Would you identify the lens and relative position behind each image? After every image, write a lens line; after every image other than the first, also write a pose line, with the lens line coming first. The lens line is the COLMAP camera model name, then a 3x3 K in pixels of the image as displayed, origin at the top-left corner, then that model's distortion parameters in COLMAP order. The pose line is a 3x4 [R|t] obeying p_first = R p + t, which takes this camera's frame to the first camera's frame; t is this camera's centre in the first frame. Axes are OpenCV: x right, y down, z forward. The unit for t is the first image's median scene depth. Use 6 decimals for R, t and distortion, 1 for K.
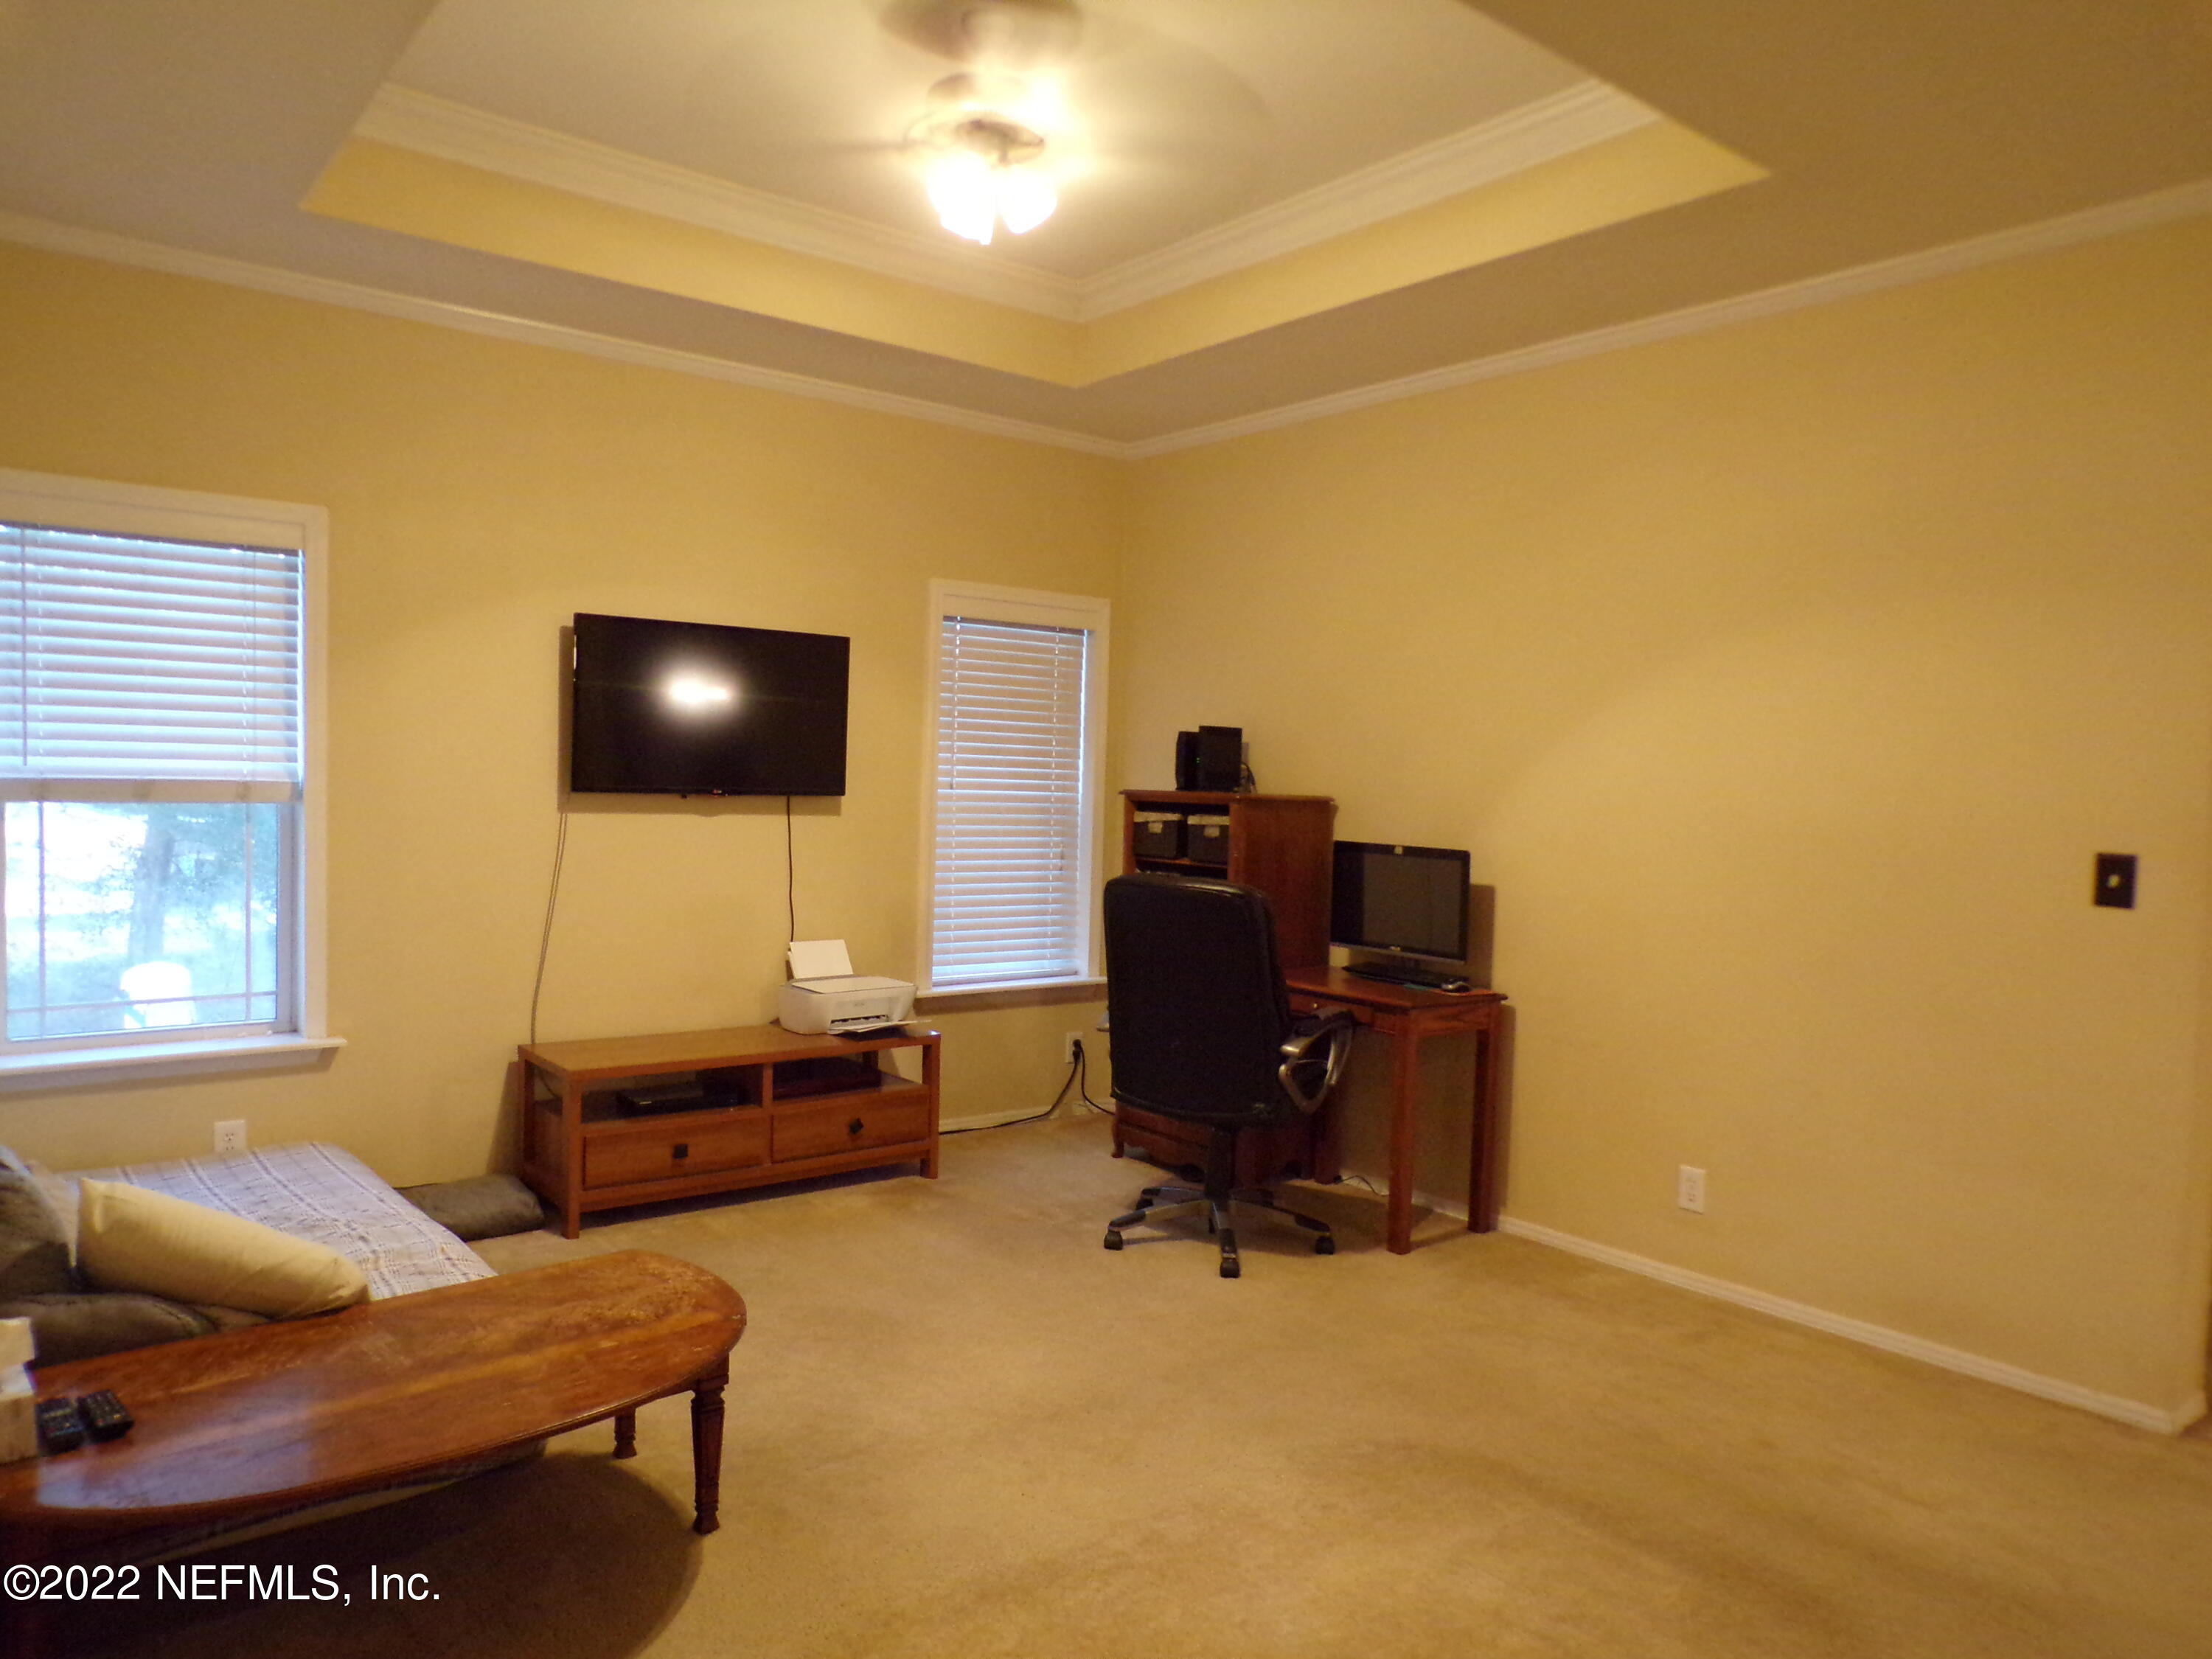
lens RADIAL K [[1520.3, 0, 1114.2], [0, 1520.3, 830.3], [0, 0, 1]] dist [-0.005164, 0.013480]
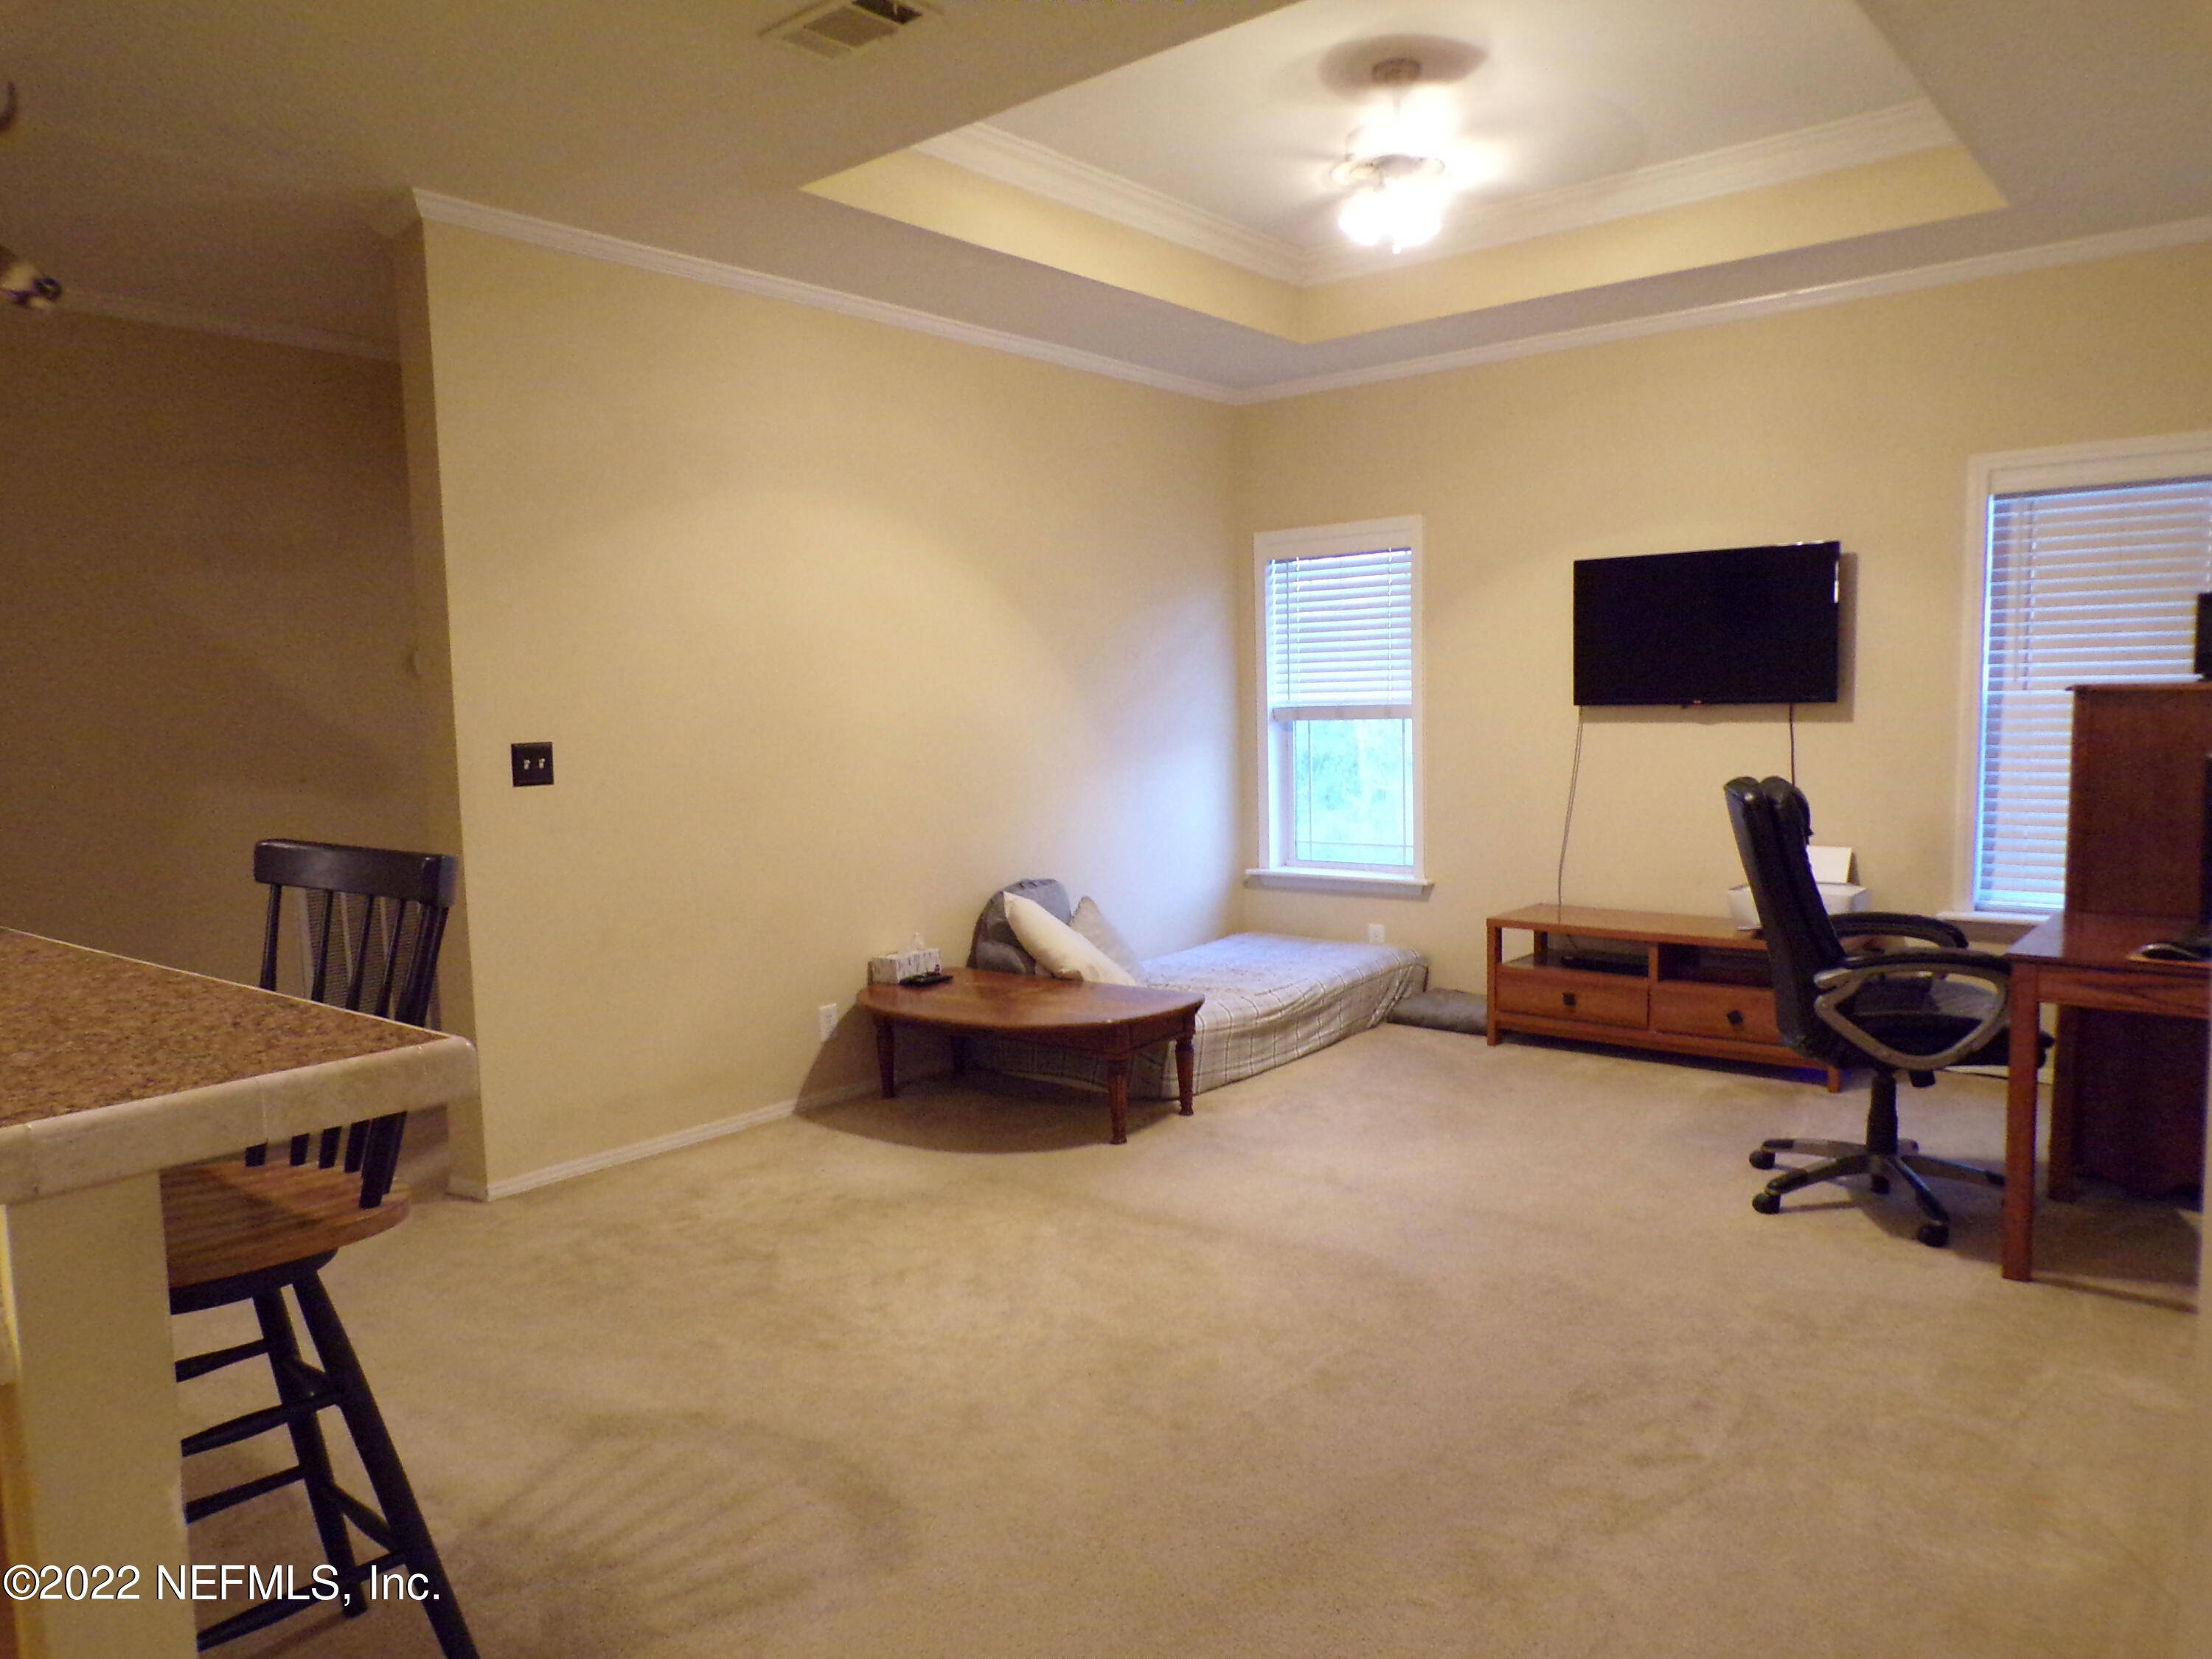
lens RADIAL K [[1520.3, 0, 1116.4], [0, 1520.3, 834.4], [0, 0, 1]] dist [-0.005164, 0.013480]
pose [[0.211428, 0.055389, -0.975823, 0.790708], [-0.006630, 0.998451, 0.055237, 0.013533], [0.977371, -0.005209, 0.211468, 0.374295]]
